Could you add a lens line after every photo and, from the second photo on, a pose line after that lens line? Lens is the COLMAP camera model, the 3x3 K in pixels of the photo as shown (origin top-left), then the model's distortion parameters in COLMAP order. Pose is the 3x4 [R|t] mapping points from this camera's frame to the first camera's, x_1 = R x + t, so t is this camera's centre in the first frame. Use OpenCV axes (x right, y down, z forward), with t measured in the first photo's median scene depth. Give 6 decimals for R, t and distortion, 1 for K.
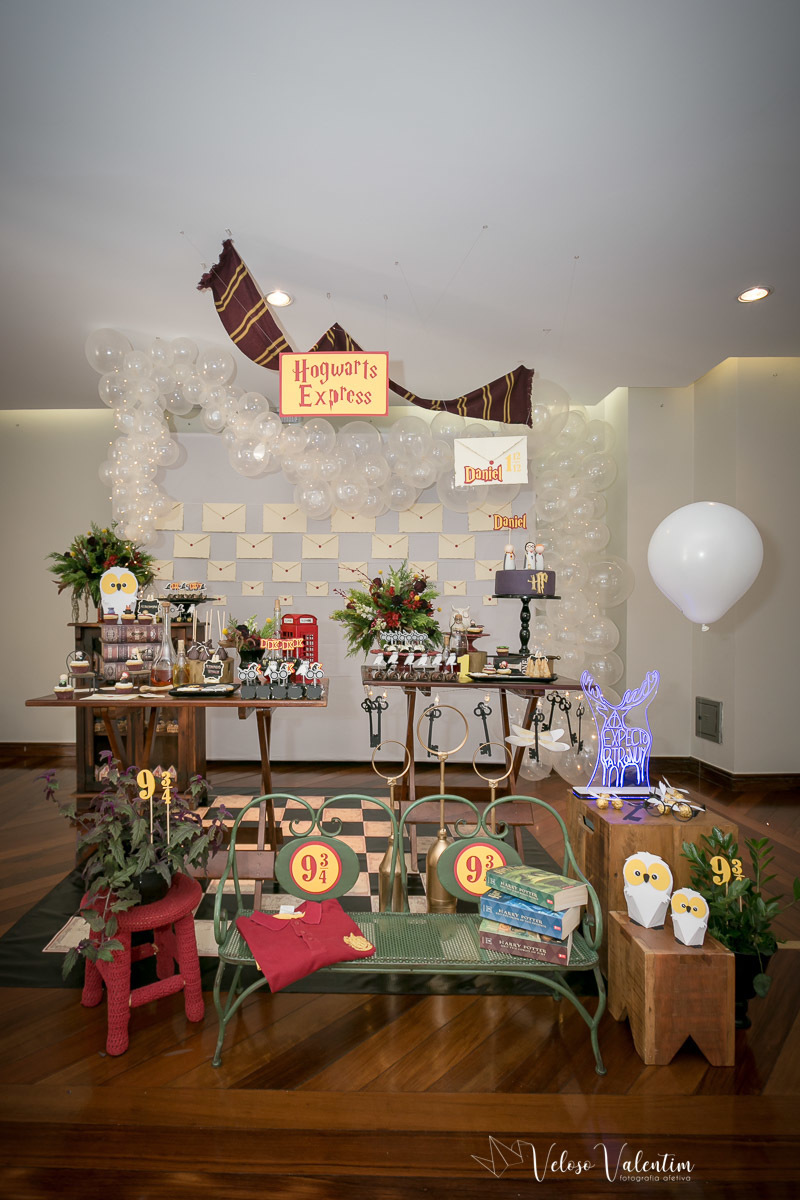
lens RADIAL K [[647.2, 0, 335.4], [0, 647.2, 603.9], [0, 0, 1]] dist [-0.003170, -0.000175]
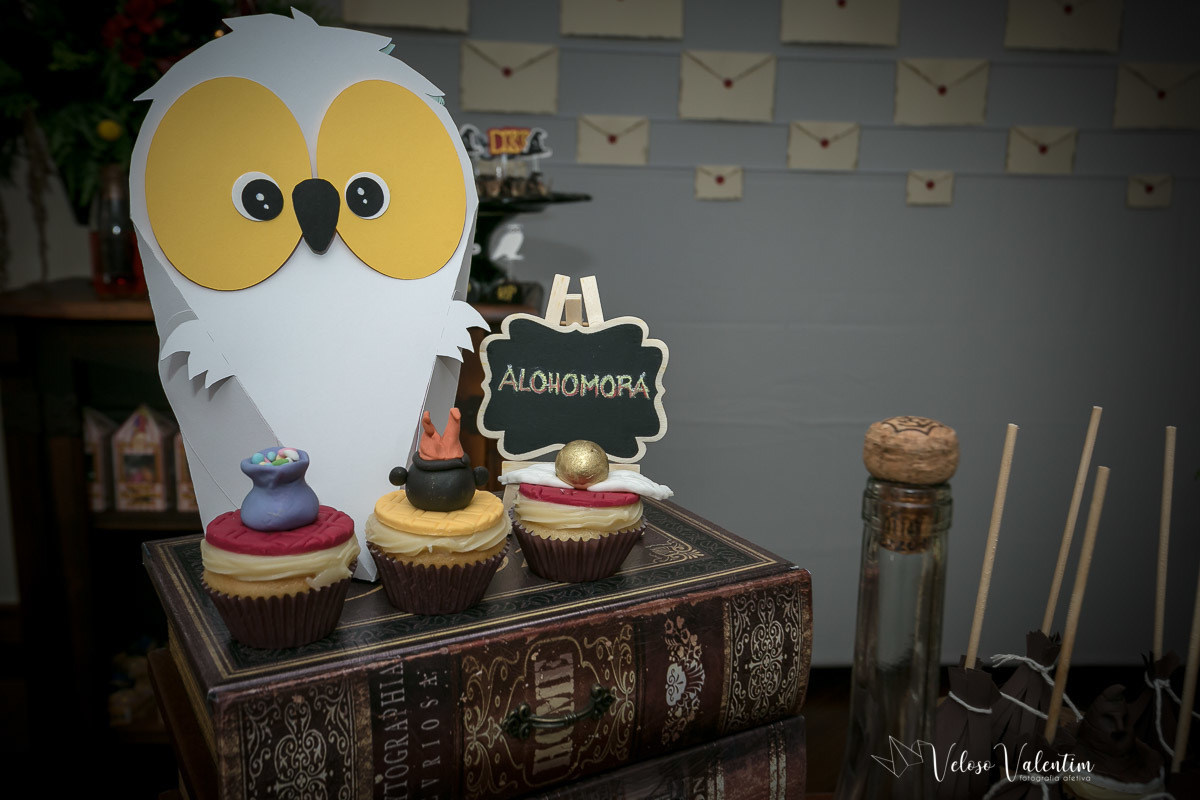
lens RADIAL K [[1088.4, 0, 601.2], [0, 1088.4, 395.3], [0, 0, 1]] dist [0.006878, 0.000000]
pose [[0.996014, 0.001727, 0.089180, -0.273116], [-0.021893, 0.973964, 0.225644, -0.034370], [-0.086469, -0.226697, 0.970119, 0.735960]]
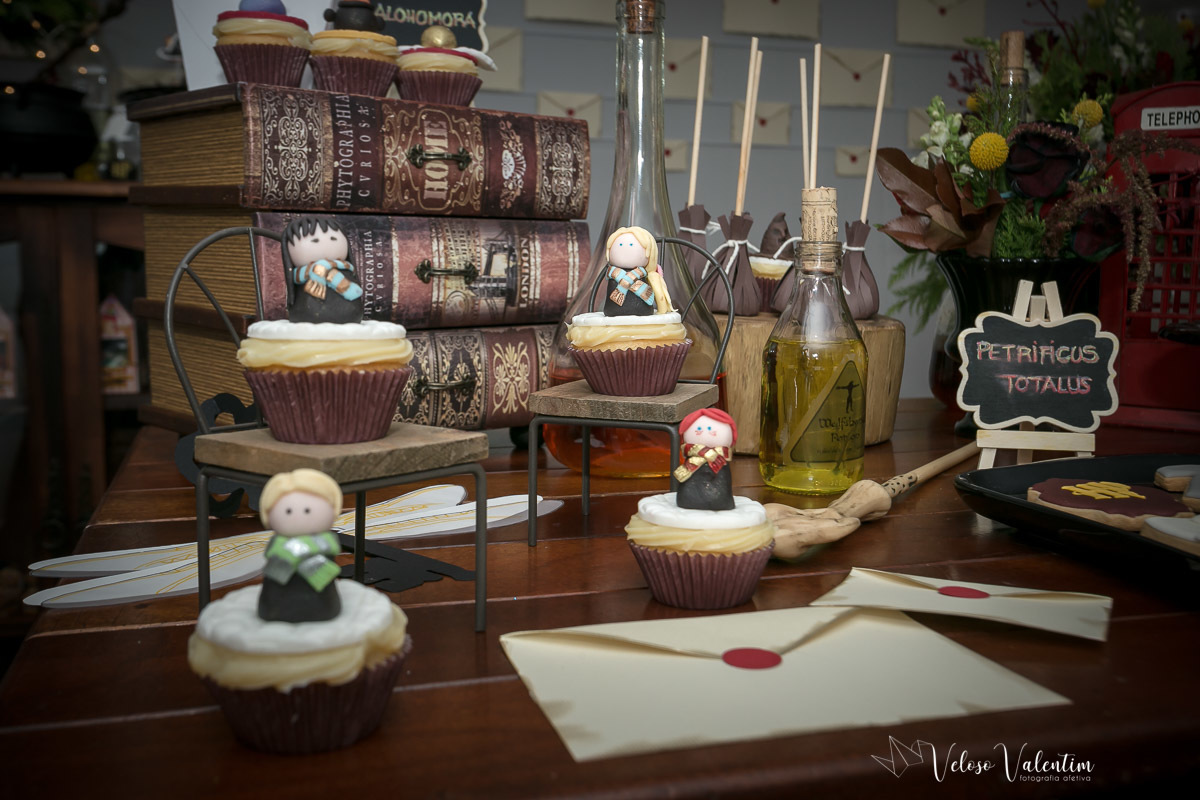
lens RADIAL K [[1207.0, 0, 607.6], [0, 1207.0, 402.3], [0, 0, 1]] dist [0.003686, 0.000000]
pose [[0.949721, -0.027880, 0.311855, -0.313567], [-0.015598, 0.990578, 0.136061, 0.056145], [-0.312710, -0.134084, 0.940337, 0.606591]]
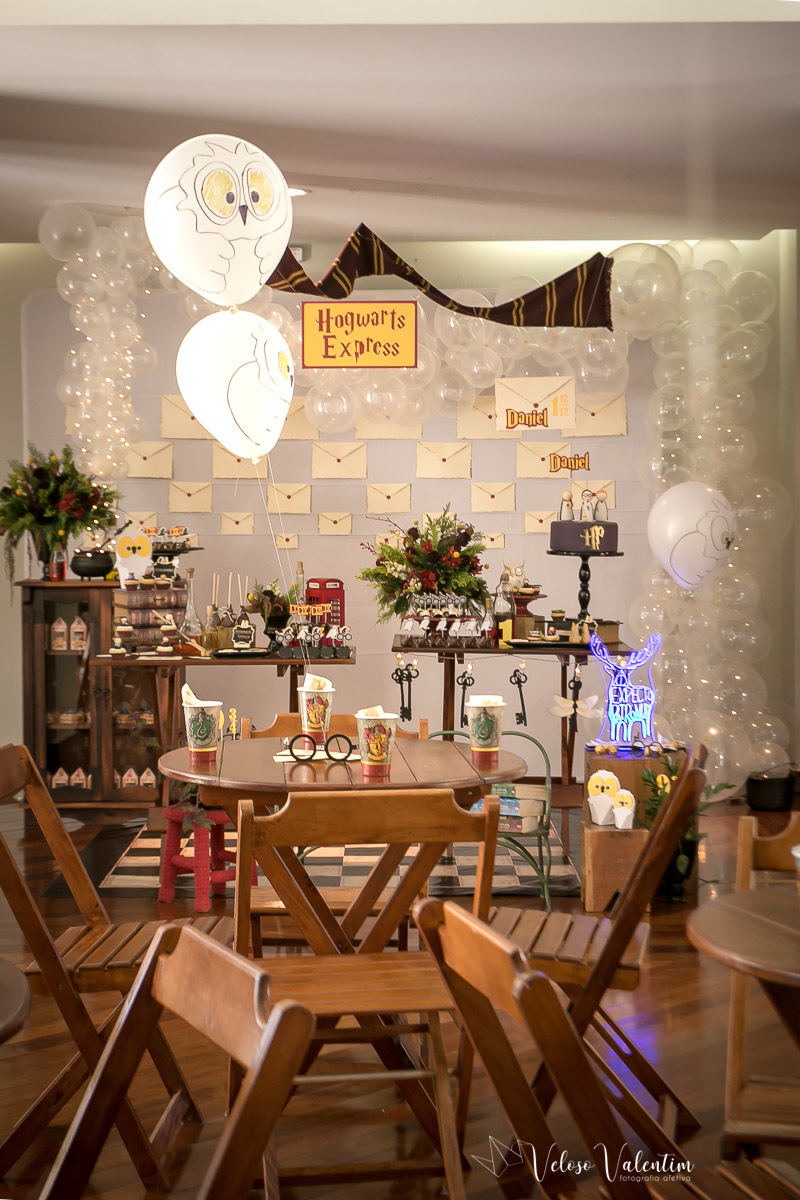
lens RADIAL K [[2518.1, 0, 400.3], [0, 2518.1, 598.0], [0, 0, 1]] dist [0.058522, 0.000000]
pose [[0.999885, -0.004687, 0.014392, 0.002187], [0.003766, 0.997982, 0.063387, -0.168987], [-0.014660, -0.063325, 0.997885, -2.416889]]
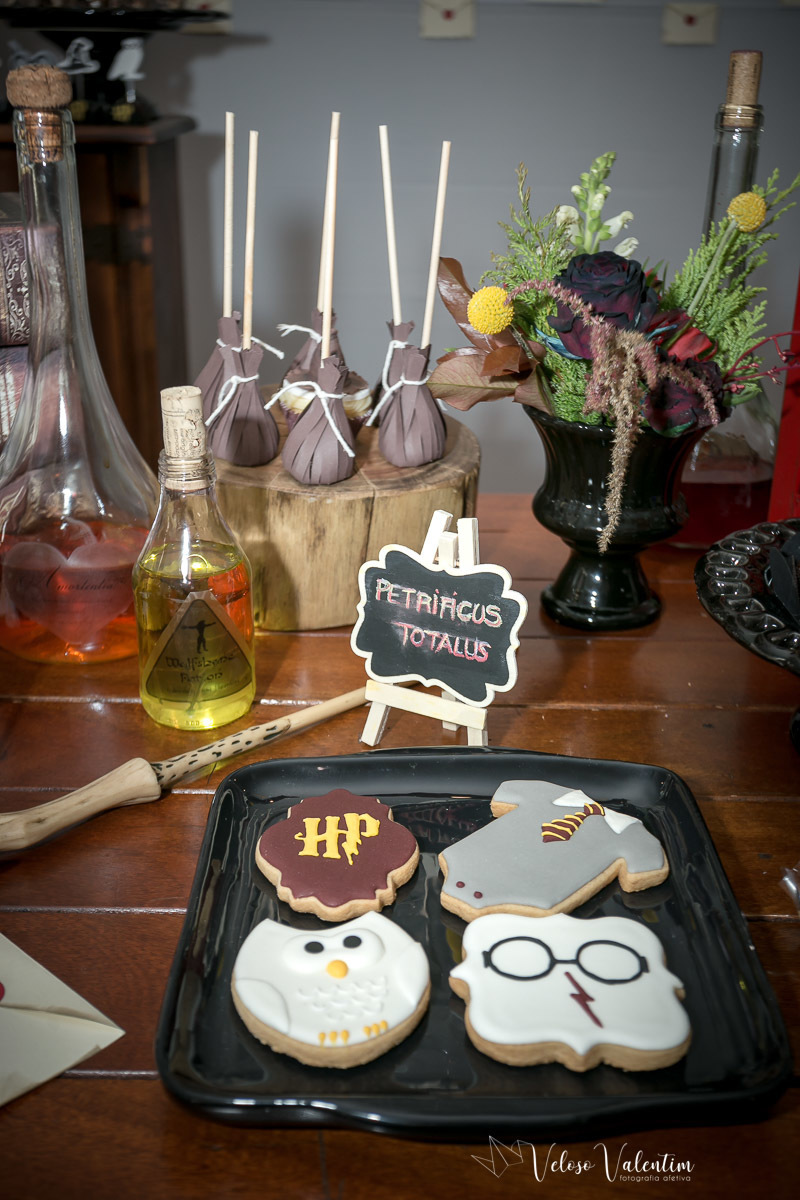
lens RADIAL K [[1309.5, 0, 398.2], [0, 1309.5, 595.8], [0, 0, 1]] dist [0.007612, 0.000000]
pose [[0.999625, 0.012021, 0.024590, -0.165722], [-0.021022, 0.912533, 0.408461, -0.013294], [-0.017529, -0.408825, 0.912444, 0.610270]]
